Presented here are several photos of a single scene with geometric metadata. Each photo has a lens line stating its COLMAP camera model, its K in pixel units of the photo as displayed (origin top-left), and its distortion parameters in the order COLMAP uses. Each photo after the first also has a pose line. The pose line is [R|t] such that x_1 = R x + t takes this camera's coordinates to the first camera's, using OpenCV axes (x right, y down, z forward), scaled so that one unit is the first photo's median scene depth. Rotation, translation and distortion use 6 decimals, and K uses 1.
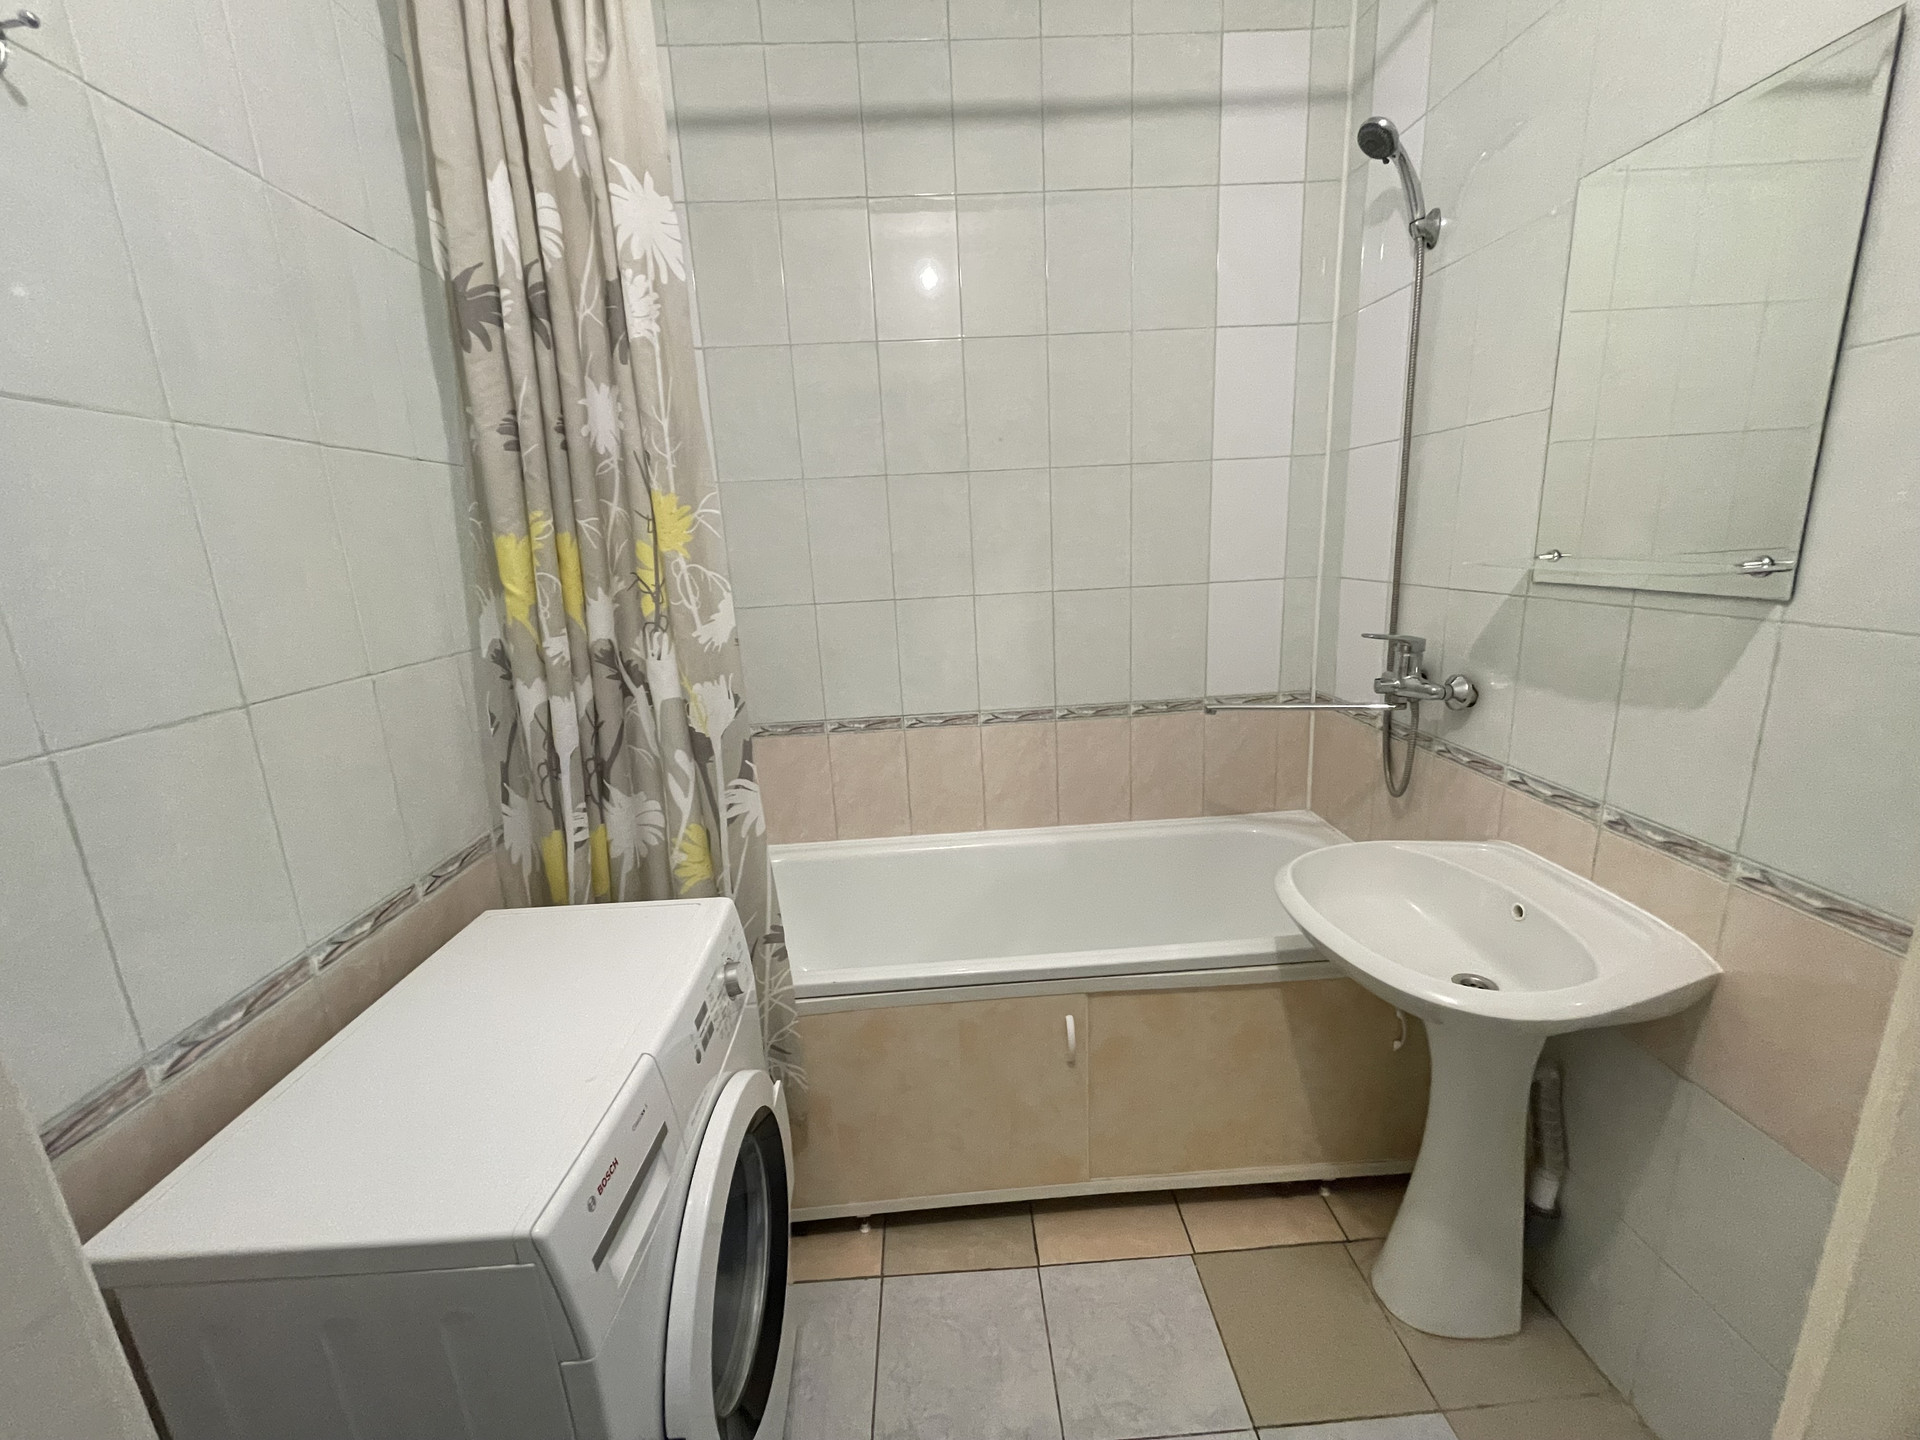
lens RADIAL K [[771.2, 0, 962.6], [0, 771.2, 716.4], [0, 0, 1]] dist [-0.005537, 0.000567]
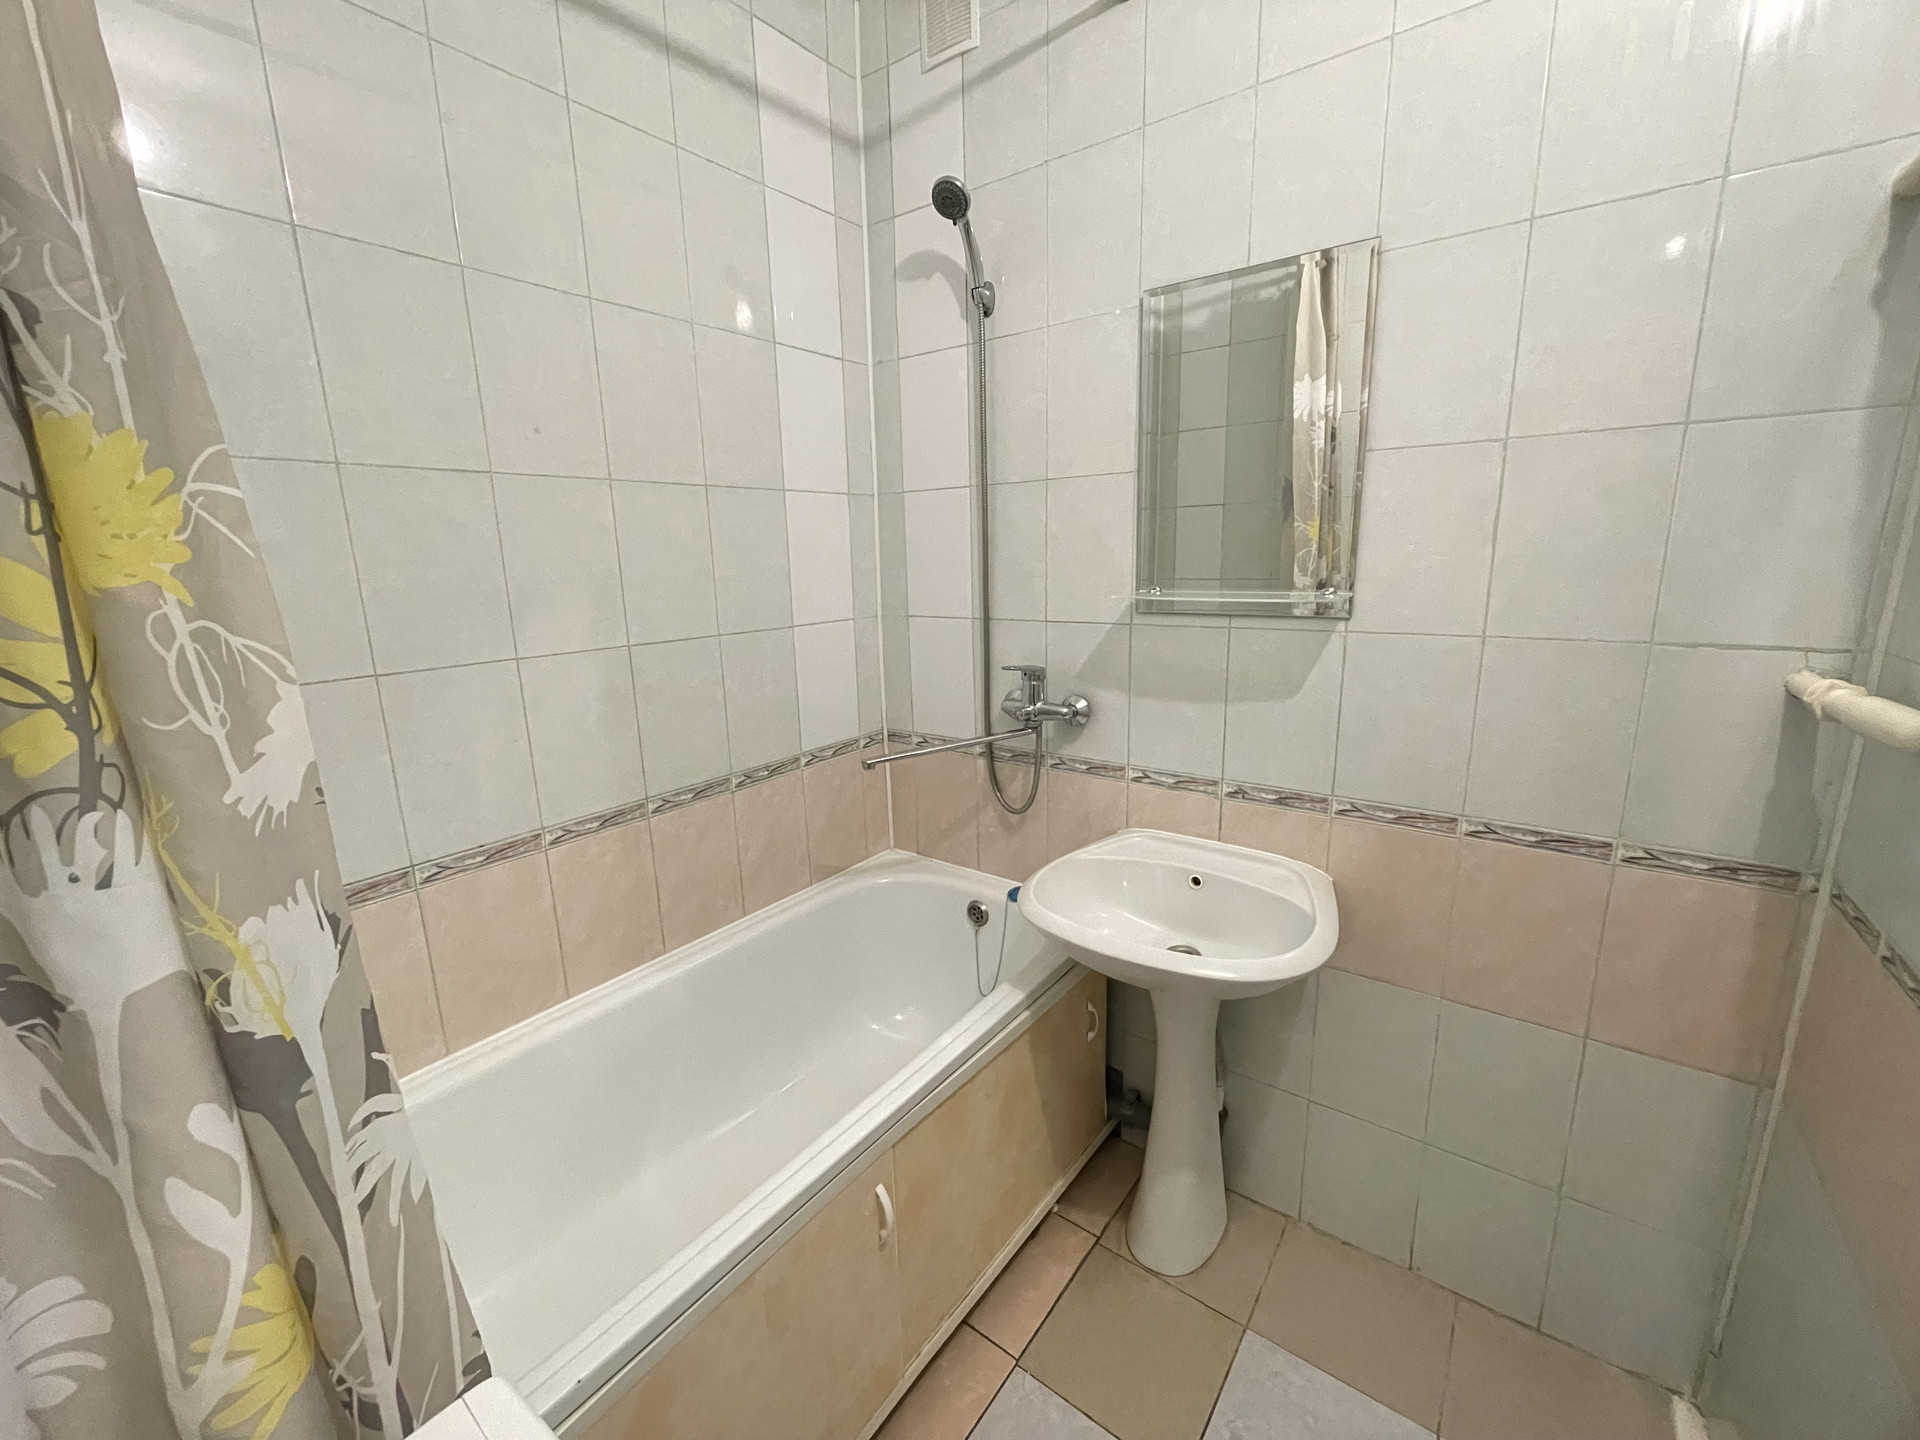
lens RADIAL K [[771.2, 0, 961.1], [0, 771.2, 715.9], [0, 0, 1]] dist [-0.005537, 0.000567]
pose [[0.637261, -0.126632, 0.760173, -0.377717], [0.170347, 0.985154, 0.021306, -0.086496], [-0.751585, 0.115916, 0.649372, 0.433783]]
